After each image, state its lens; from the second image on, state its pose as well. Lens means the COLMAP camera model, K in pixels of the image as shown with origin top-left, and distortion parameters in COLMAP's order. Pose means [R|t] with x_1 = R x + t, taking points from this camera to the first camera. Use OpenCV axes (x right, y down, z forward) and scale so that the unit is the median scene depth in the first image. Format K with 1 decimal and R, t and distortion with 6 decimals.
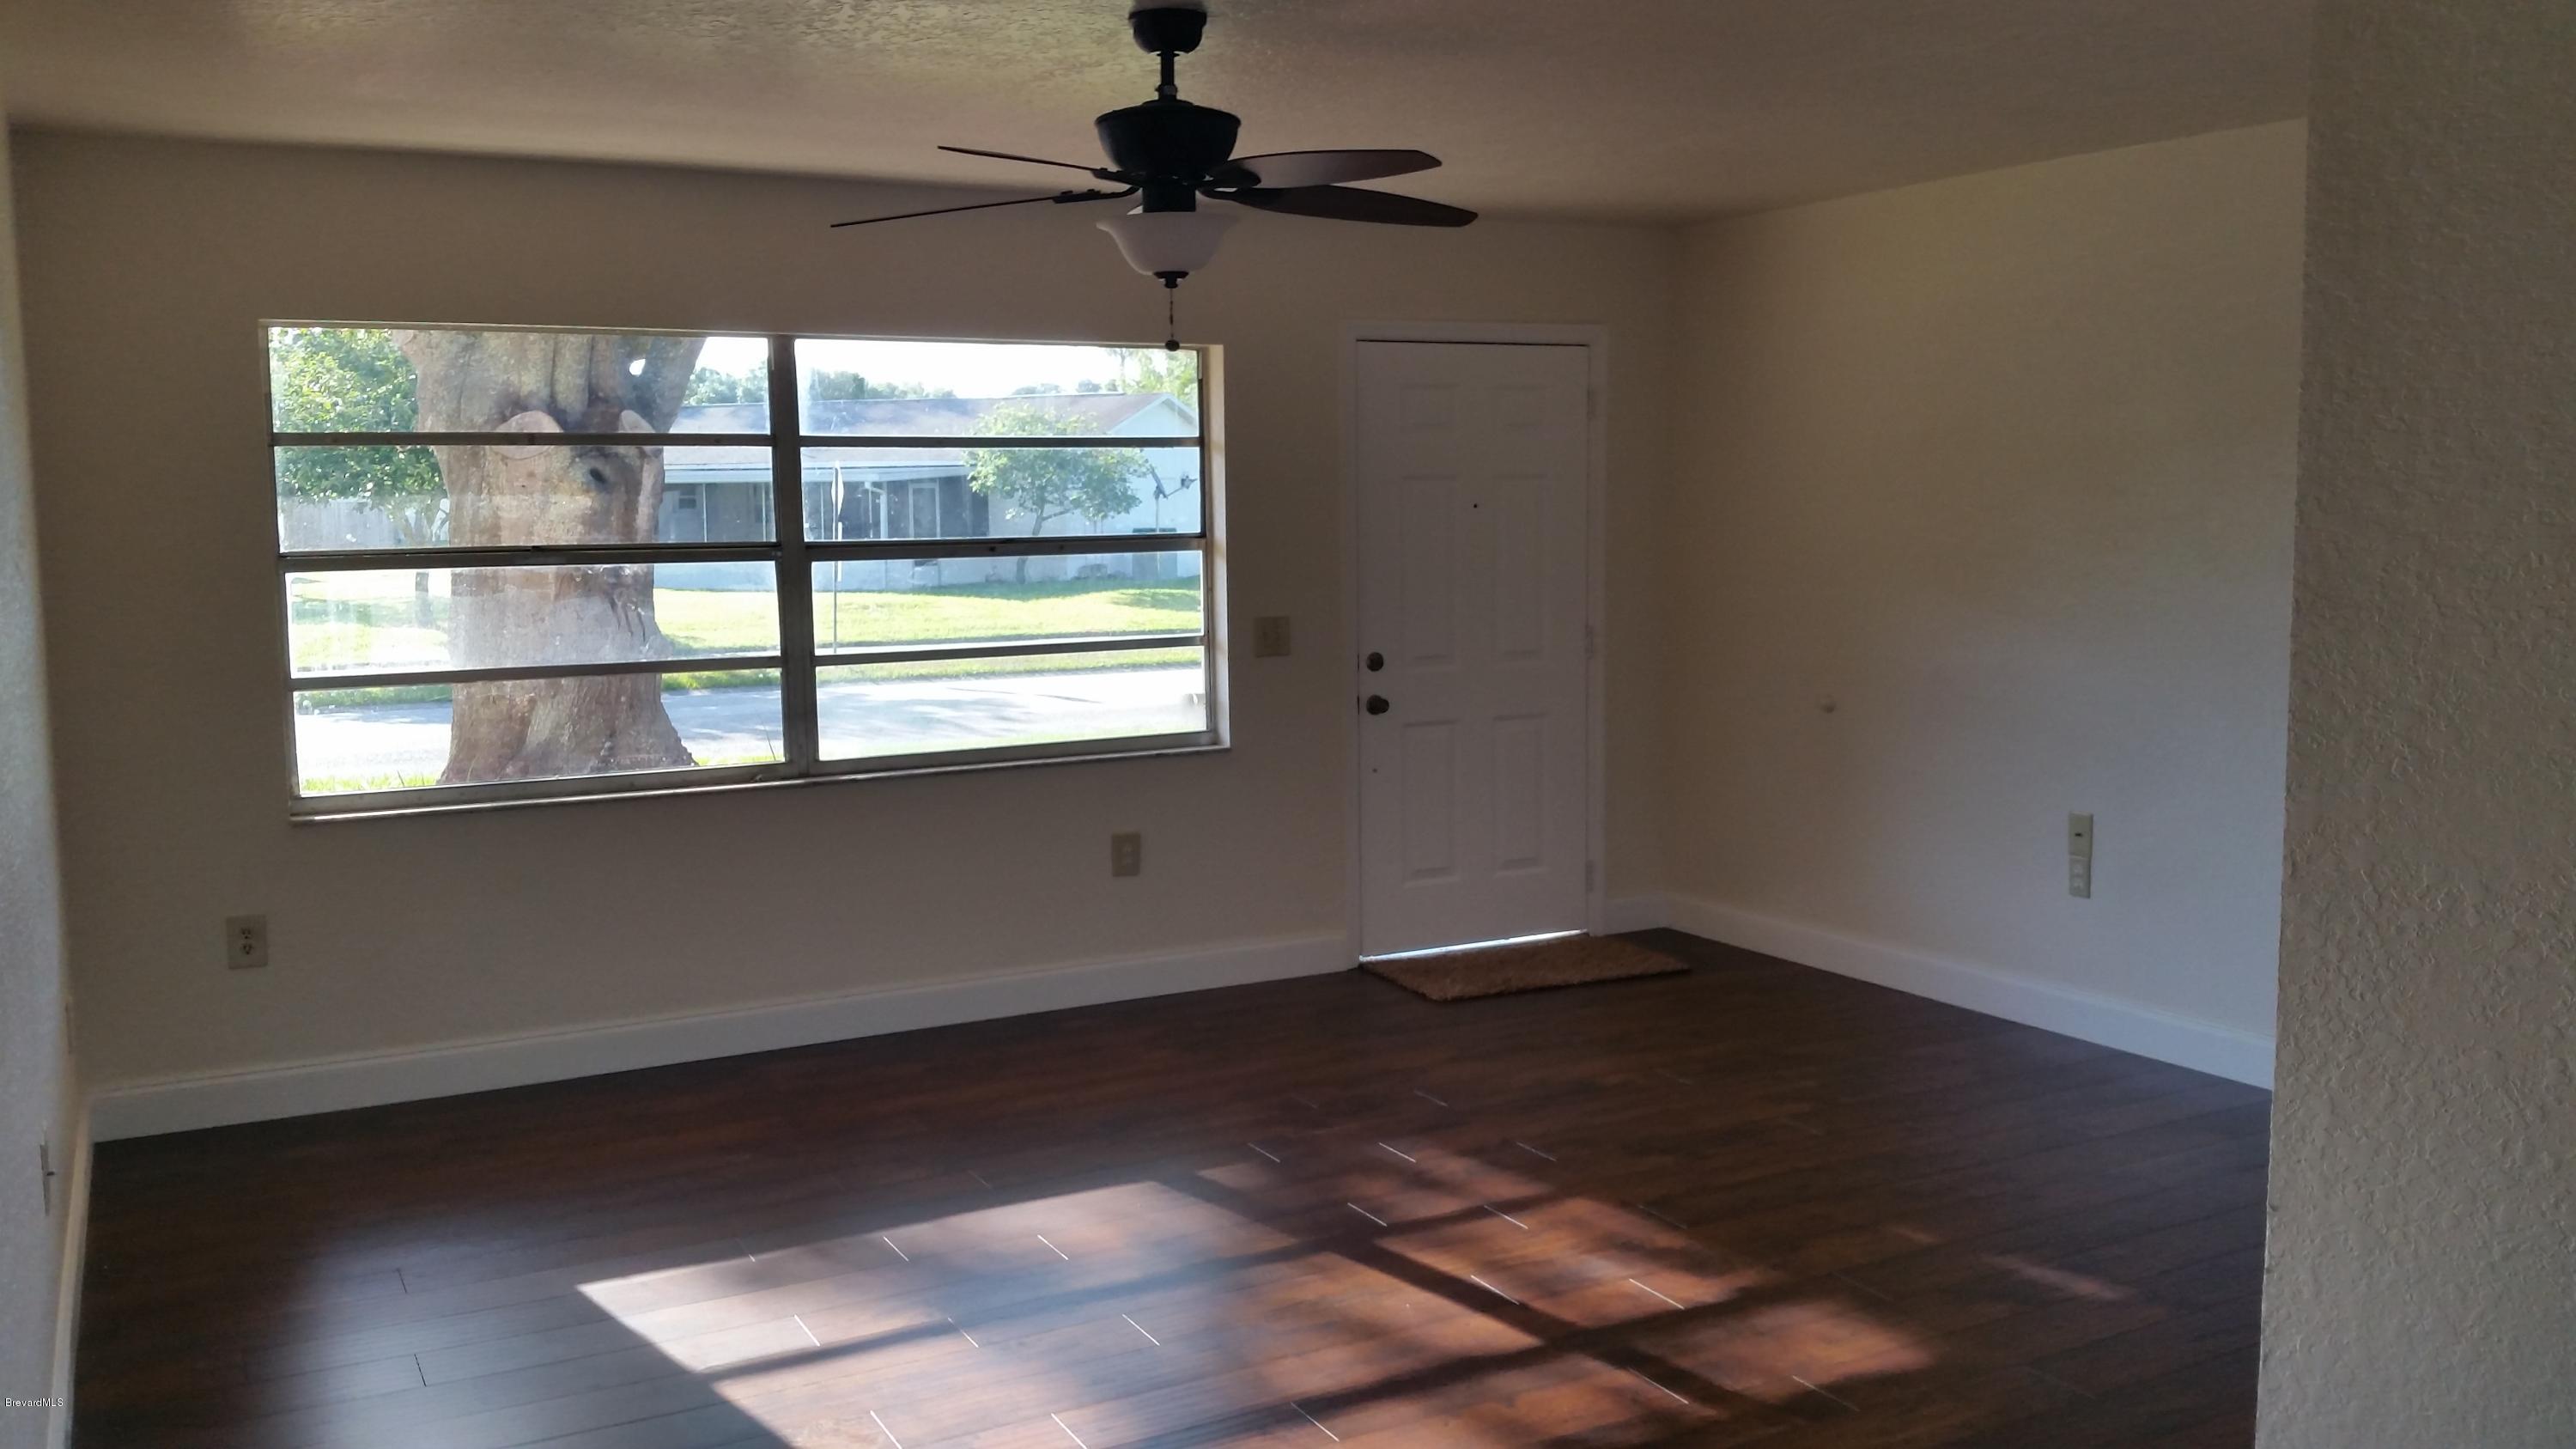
lens RADIAL K [[2116.0, 0, 1288.0], [0, 2116.0, 724.5], [0, 0, 1]] dist [0.114582, -0.313524]
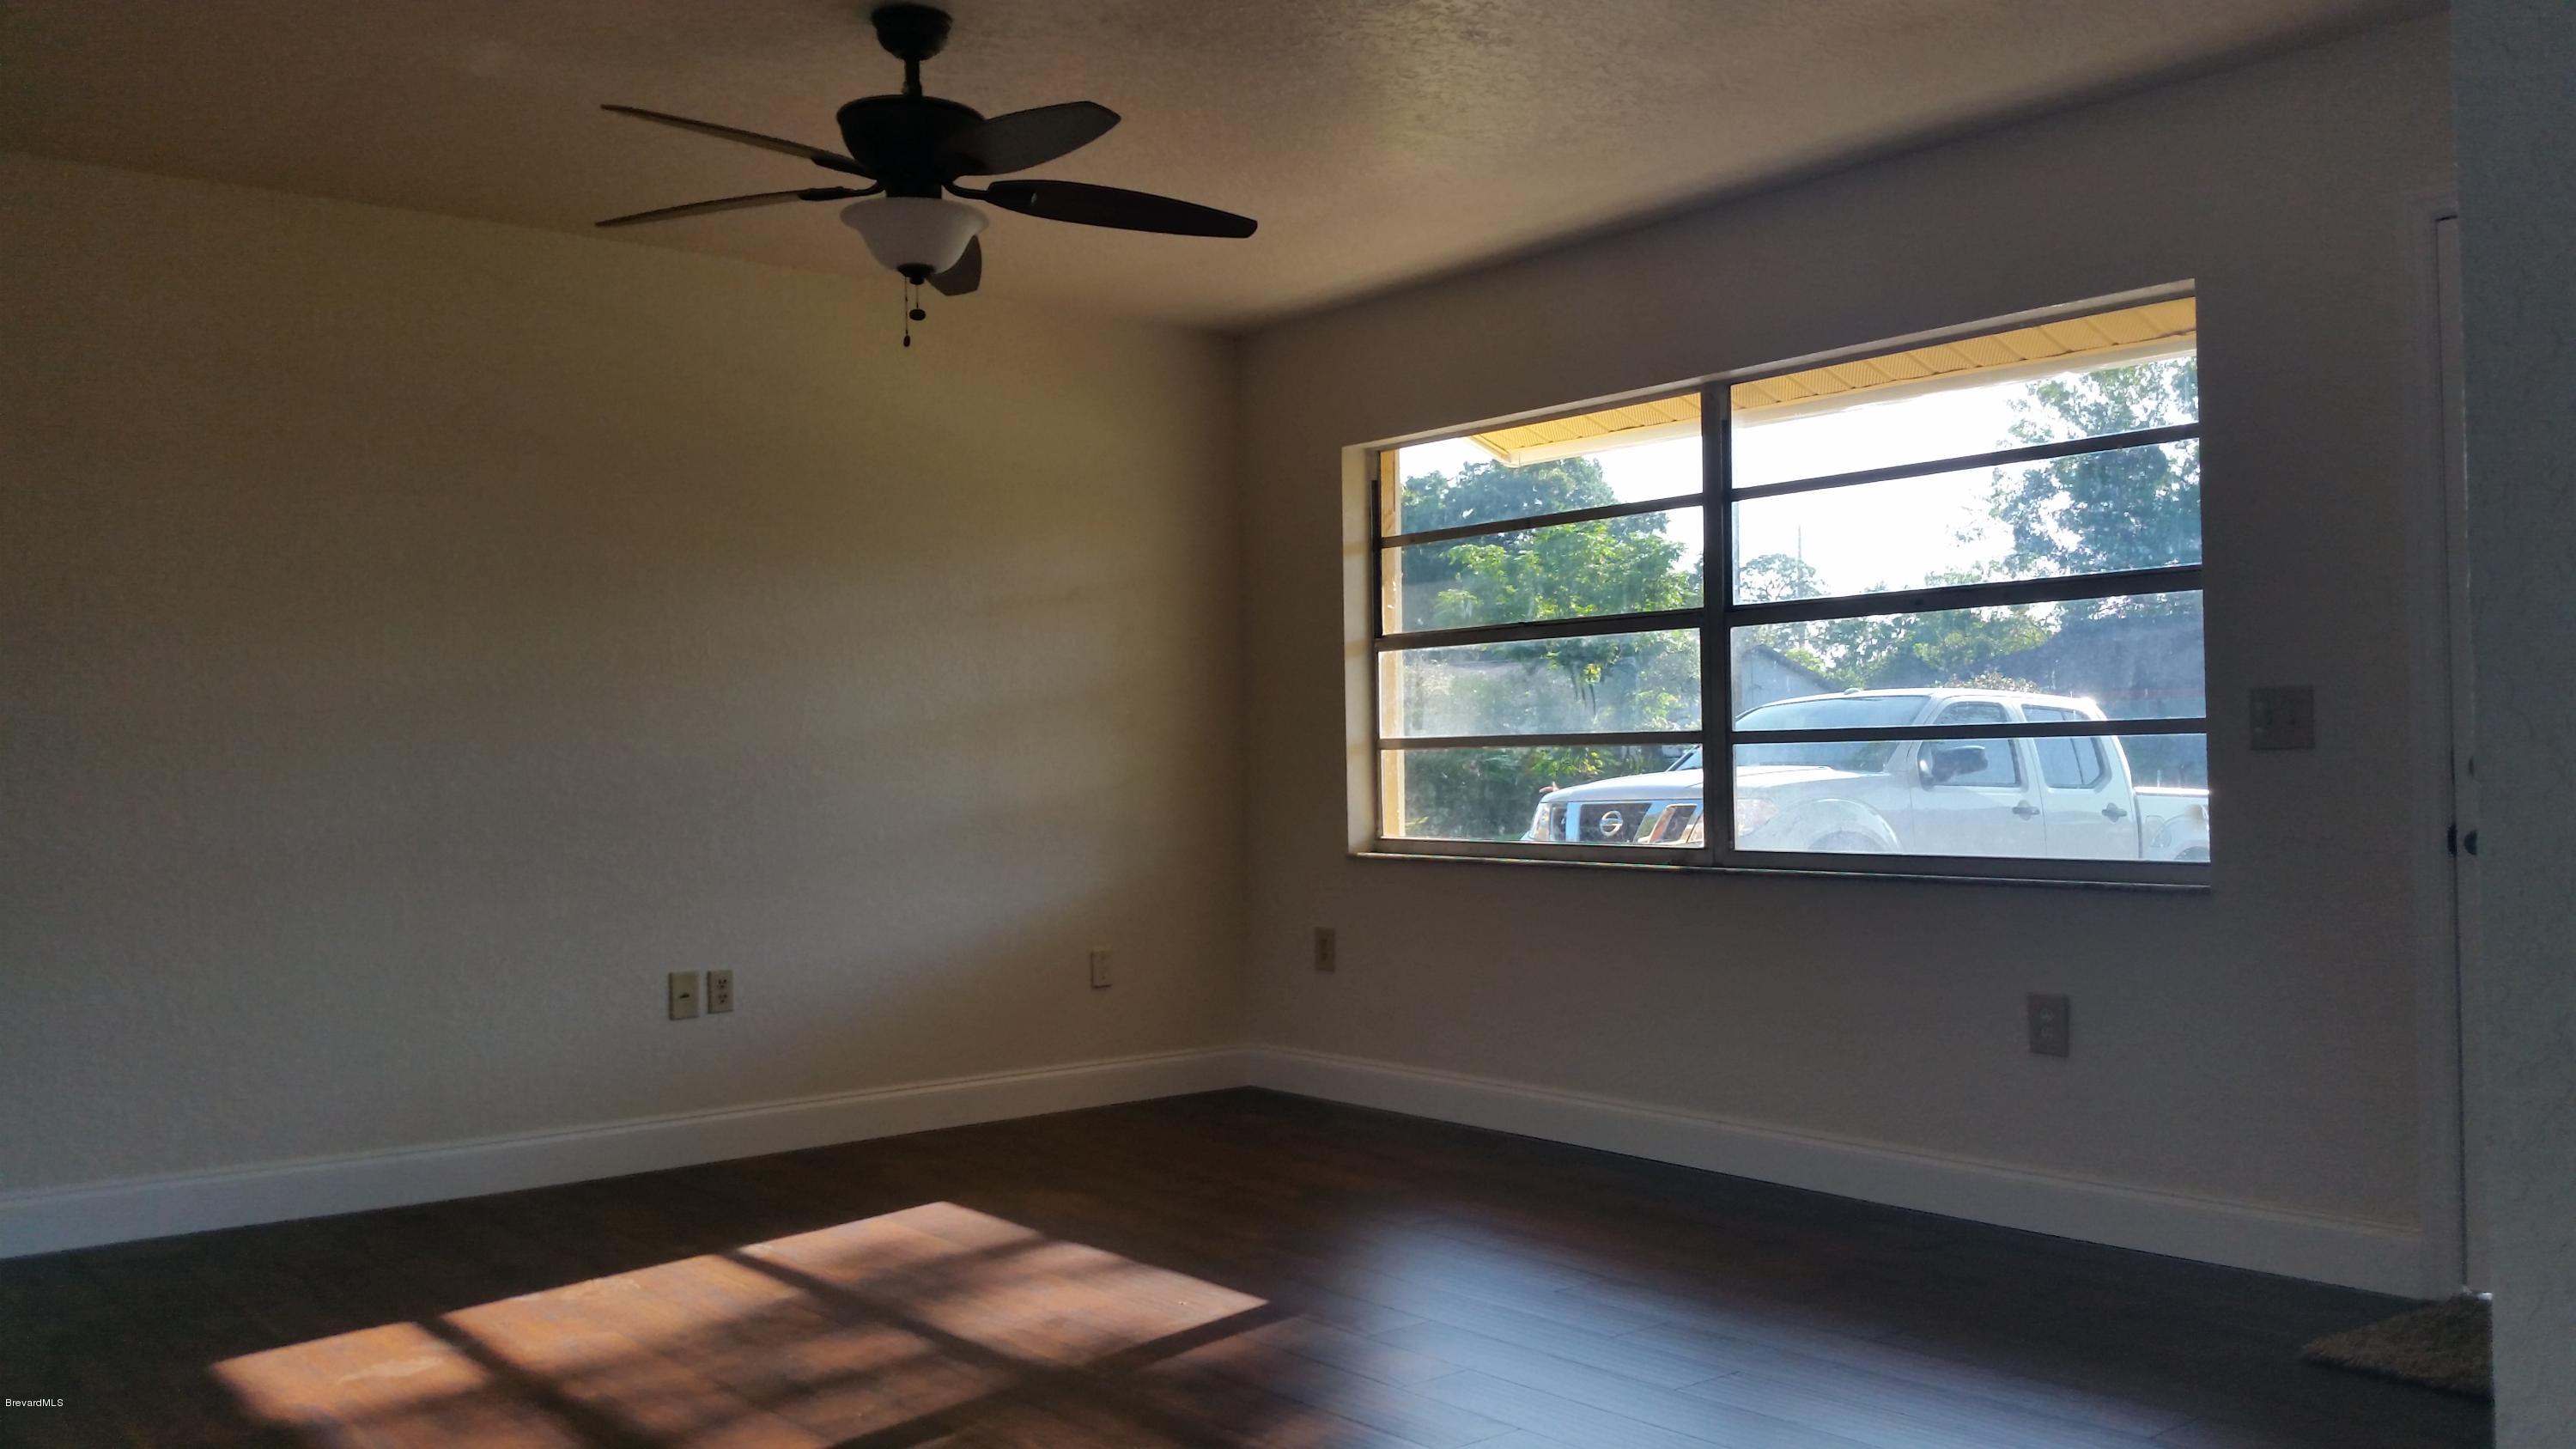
lens RADIAL K [[2116.0, 0, 1288.0], [0, 2116.0, 724.5], [0, 0, 1]] dist [0.114582, -0.313524]
pose [[0.175923, -0.000028, -0.984404, 0.628783], [-0.087588, 0.996033, -0.015681, -0.005380], [0.980500, 0.088981, 0.175222, 0.674542]]
